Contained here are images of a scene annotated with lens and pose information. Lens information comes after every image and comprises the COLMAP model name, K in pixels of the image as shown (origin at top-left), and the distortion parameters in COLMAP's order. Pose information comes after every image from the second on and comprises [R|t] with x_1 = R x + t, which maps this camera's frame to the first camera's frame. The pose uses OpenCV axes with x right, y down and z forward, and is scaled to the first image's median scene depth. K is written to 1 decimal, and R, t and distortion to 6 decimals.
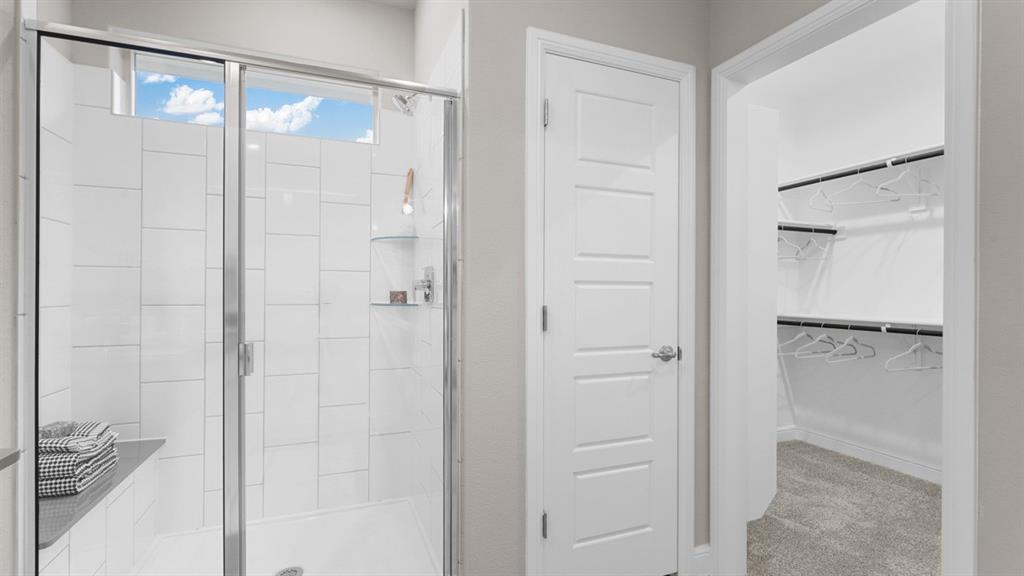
lens RADIAL K [[461.2, 0, 513.3], [0, 461.2, 291.3], [0, 0, 1]] dist [-0.001133, -0.000485]
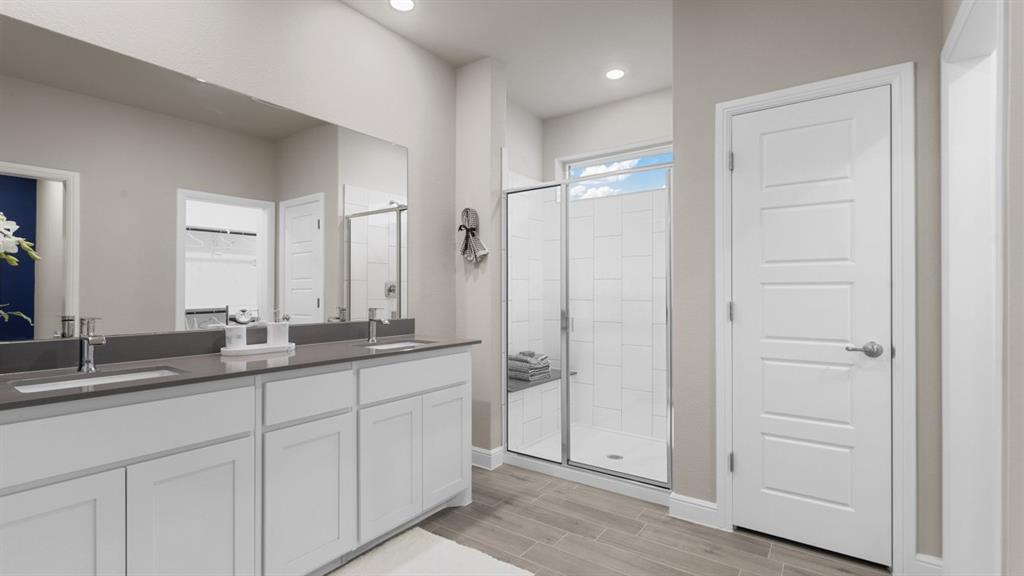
lens RADIAL K [[461.2, 0, 513.3], [0, 461.2, 291.3], [0, 0, 1]] dist [-0.001133, -0.000485]
pose [[0.541841, -0.006279, -0.840458, 0.827991], [0.002920, 0.999980, -0.005589, 0.006156], [0.840476, 0.000574, 0.541848, -0.272064]]
